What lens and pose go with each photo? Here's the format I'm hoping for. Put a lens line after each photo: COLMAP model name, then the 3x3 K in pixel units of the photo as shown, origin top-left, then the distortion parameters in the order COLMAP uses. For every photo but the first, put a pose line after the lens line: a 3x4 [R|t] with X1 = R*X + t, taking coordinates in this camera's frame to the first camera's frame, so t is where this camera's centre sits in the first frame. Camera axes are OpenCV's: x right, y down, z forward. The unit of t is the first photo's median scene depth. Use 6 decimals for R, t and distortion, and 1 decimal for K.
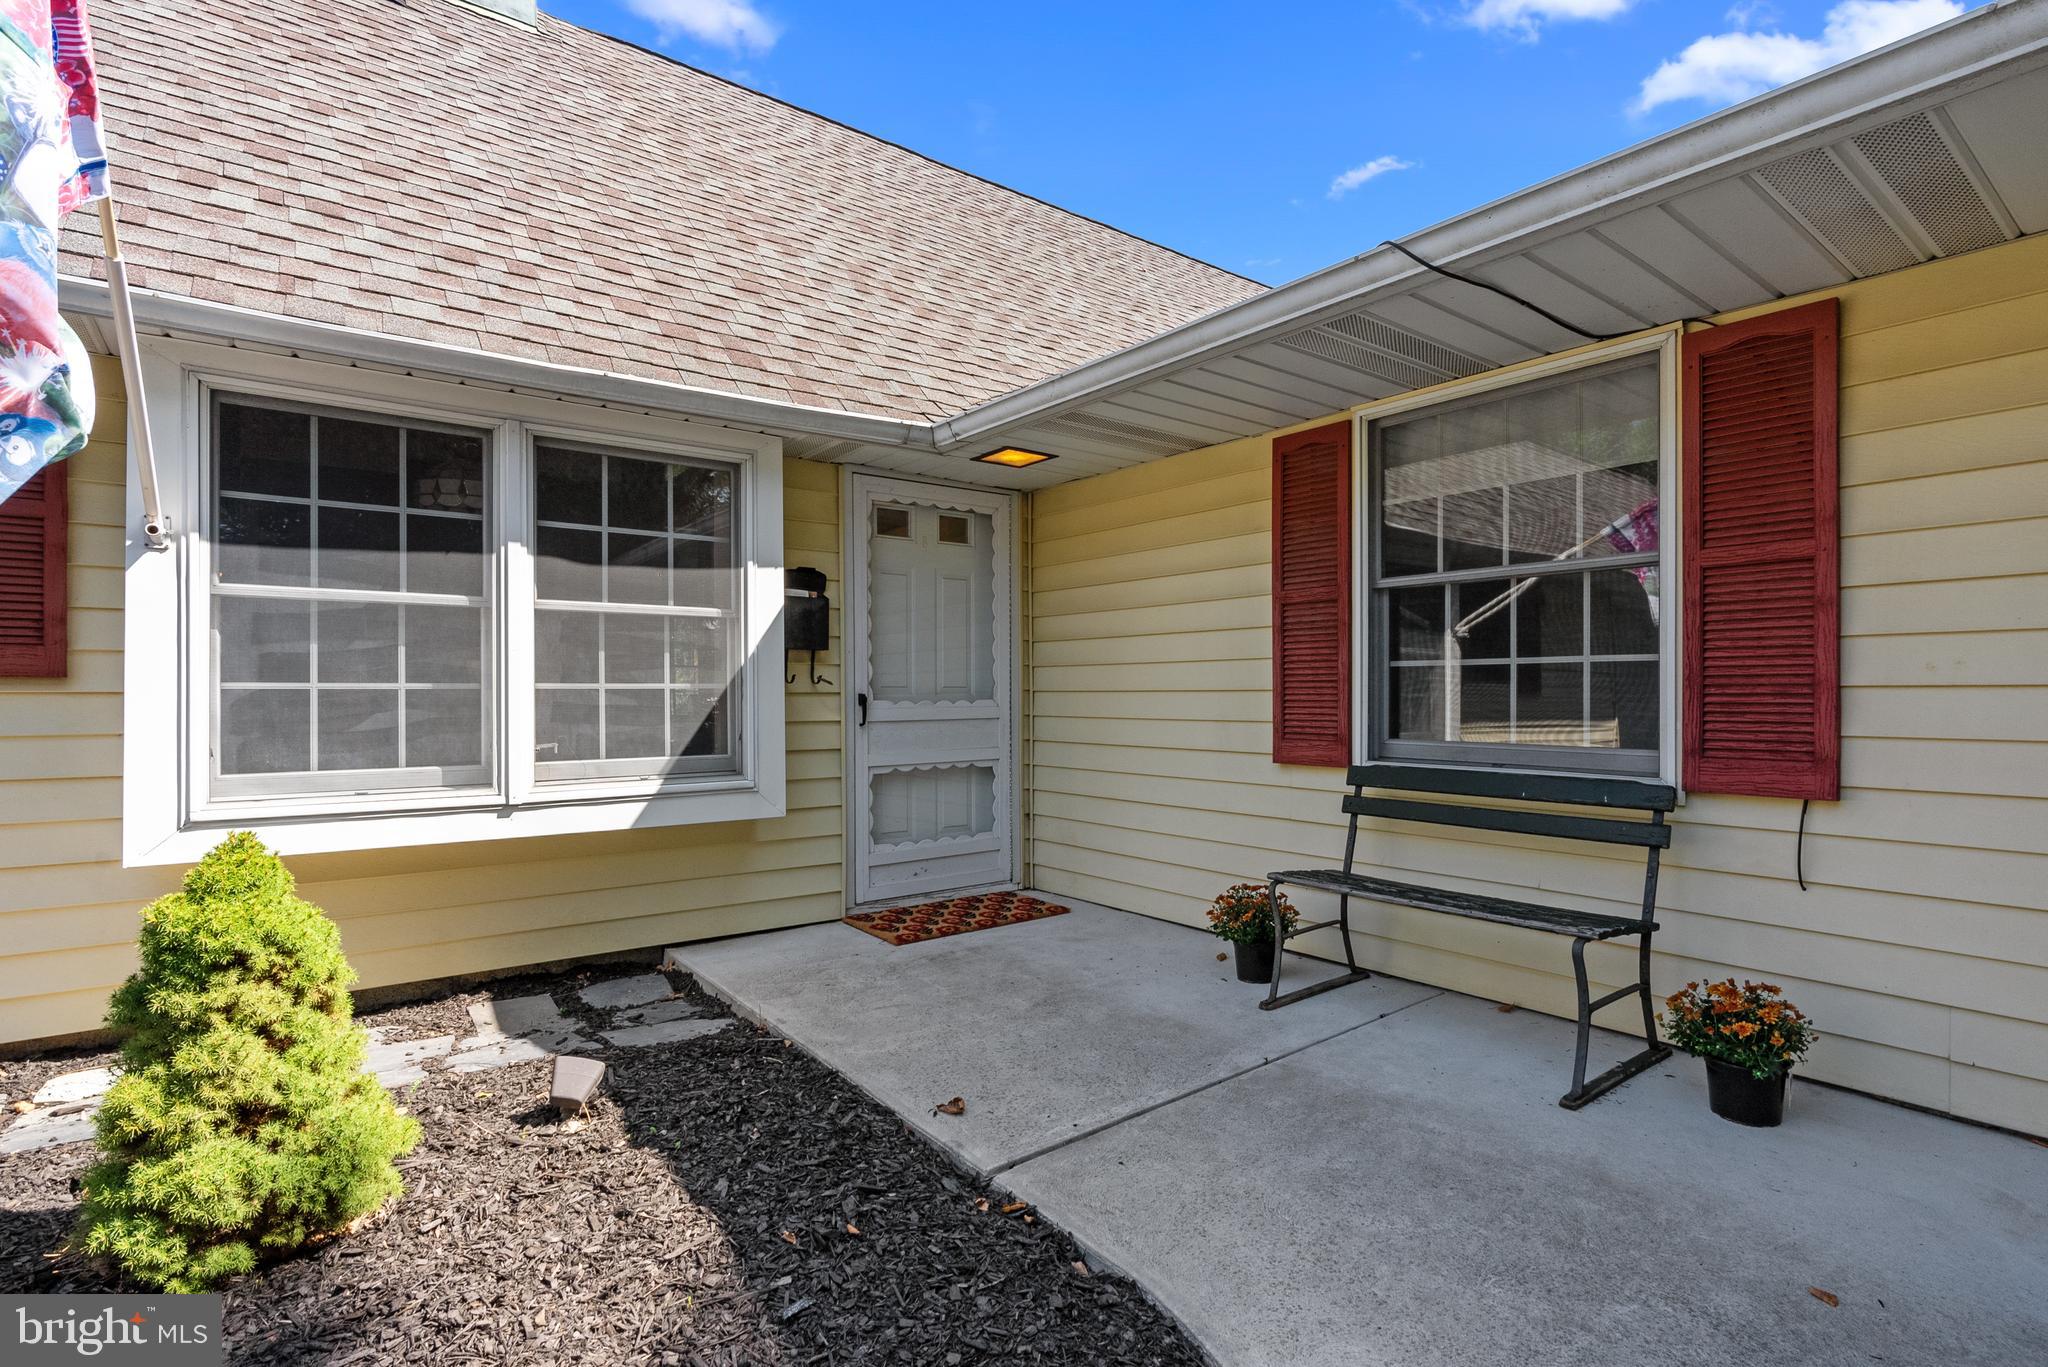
lens RADIAL K [[990.6, 0, 1024.0], [0, 990.6, 683.5], [0, 0, 1]] dist [-0.001294, 0.000076]
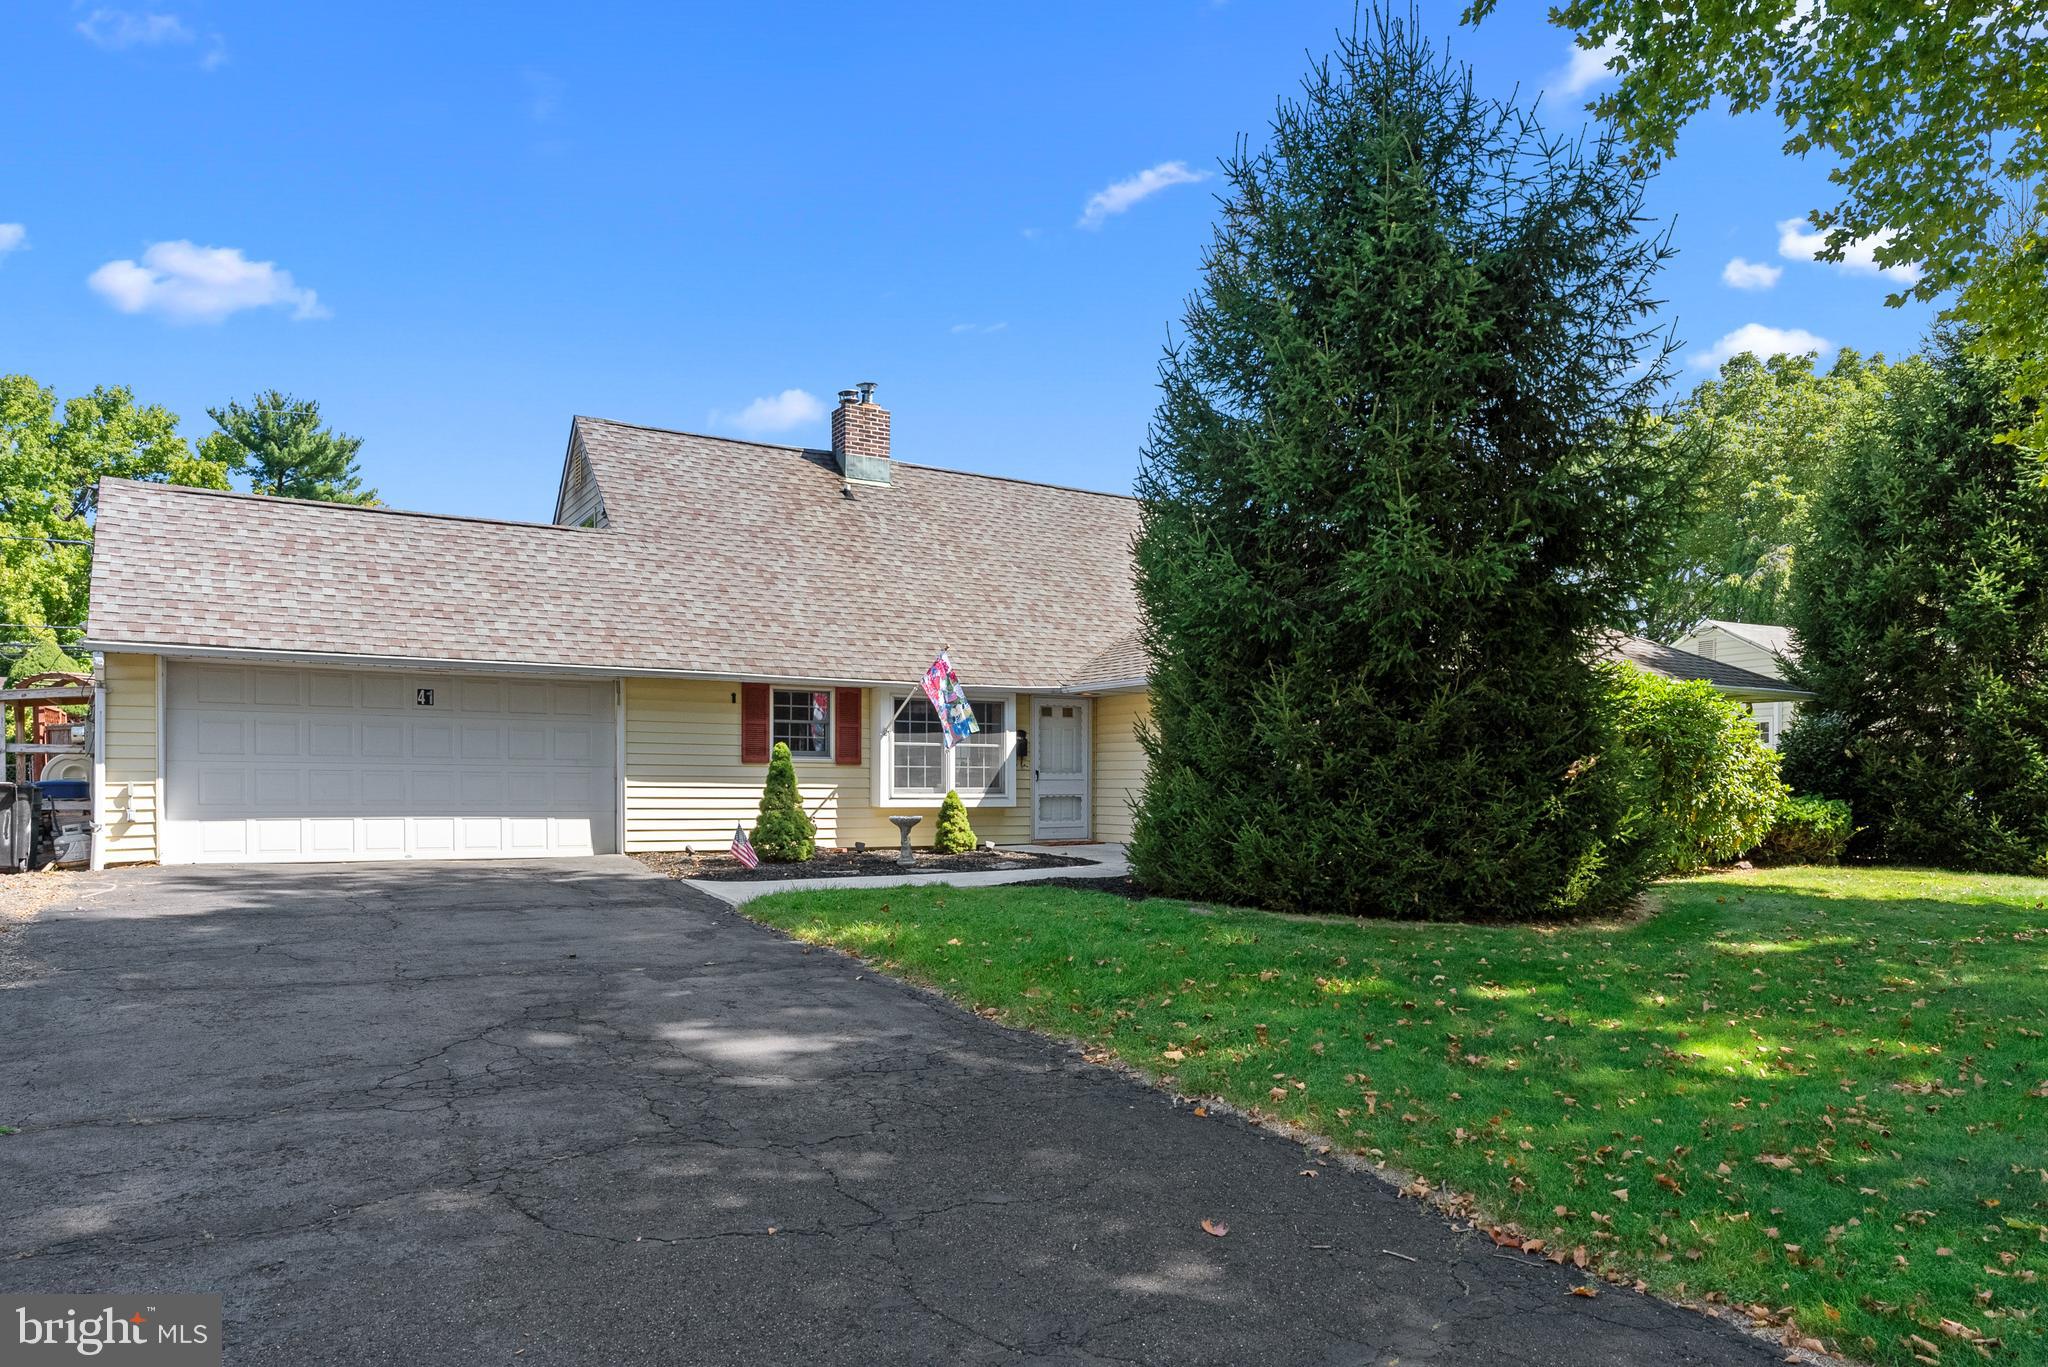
lens RADIAL K [[1270.2, 0, 1024.0], [0, 1270.2, 683.5], [0, 0, 1]] dist [-0.003448, -0.000723]
pose [[0.993546, -0.000743, -0.113424, 0.233909], [-0.006864, 0.997752, -0.066660, 0.004551], [0.113219, 0.067009, 0.991308, -2.826383]]
